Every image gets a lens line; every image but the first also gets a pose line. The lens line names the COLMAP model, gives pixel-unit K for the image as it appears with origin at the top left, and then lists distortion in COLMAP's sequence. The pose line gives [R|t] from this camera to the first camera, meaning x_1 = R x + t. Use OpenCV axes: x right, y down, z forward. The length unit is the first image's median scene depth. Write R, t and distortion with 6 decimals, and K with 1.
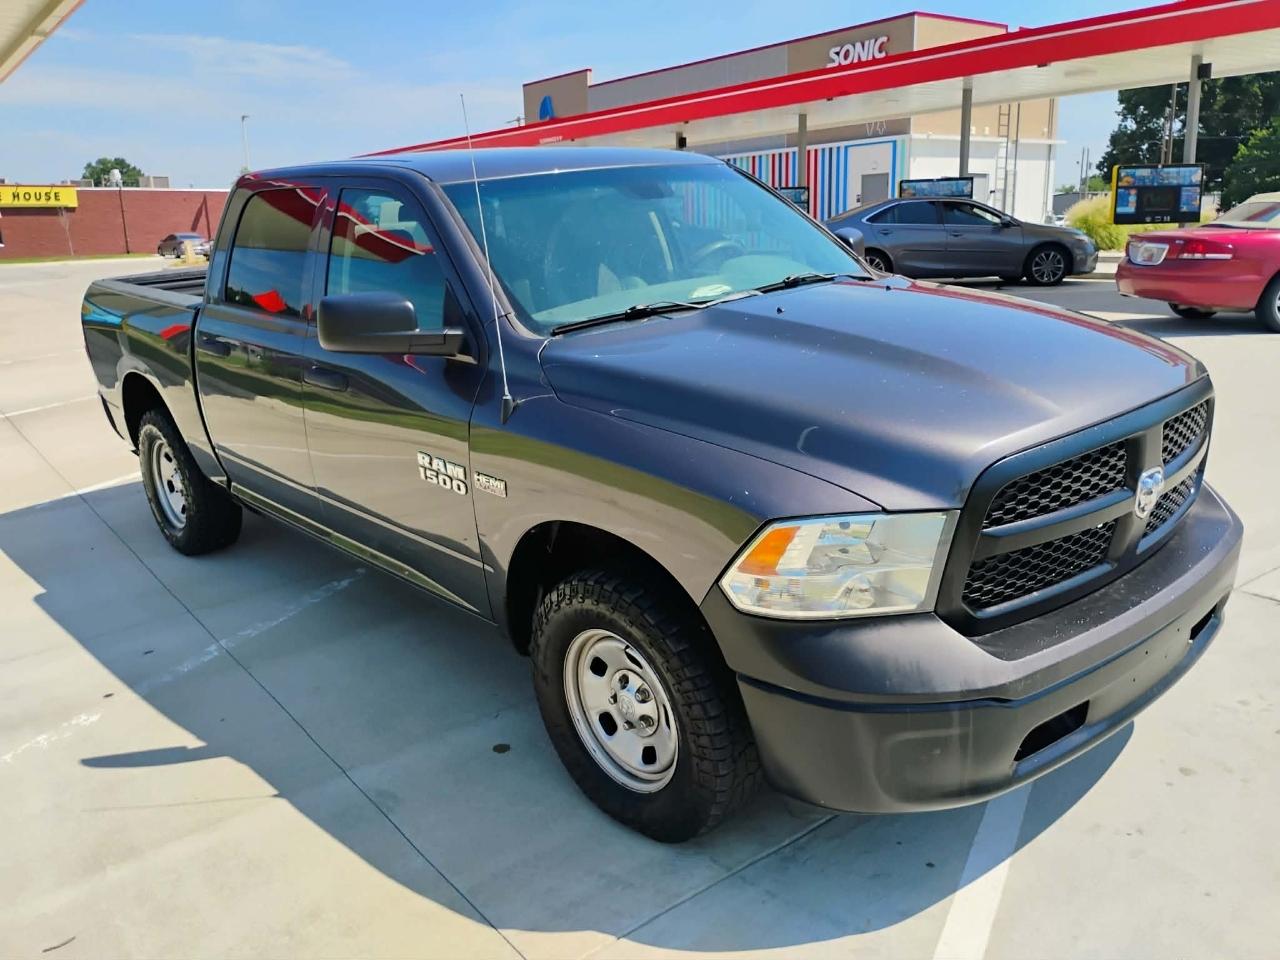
lens RADIAL K [[1077.1, 0, 639.1], [0, 1077.1, 484.6], [0, 0, 1]] dist [0.053903, -0.081484]
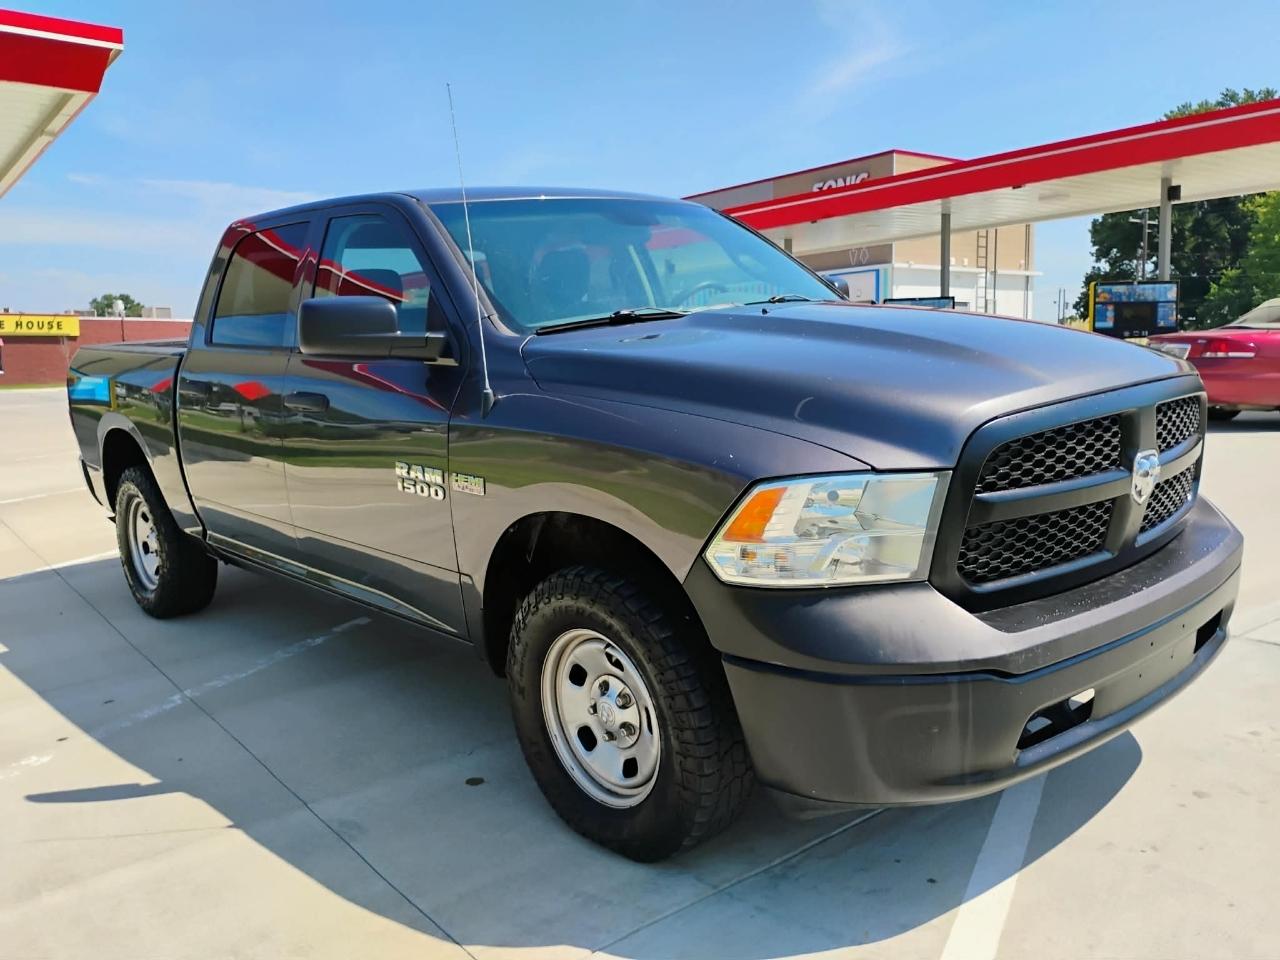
lens RADIAL K [[1077.1, 0, 638.2], [0, 1077.1, 479.5], [0, 0, 1]] dist [0.053903, -0.081484]
pose [[0.999943, 0.007030, 0.008021, 0.006618], [-0.005952, 0.991854, -0.127244, 0.115111], [-0.008850, 0.127189, 0.991839, 0.034163]]
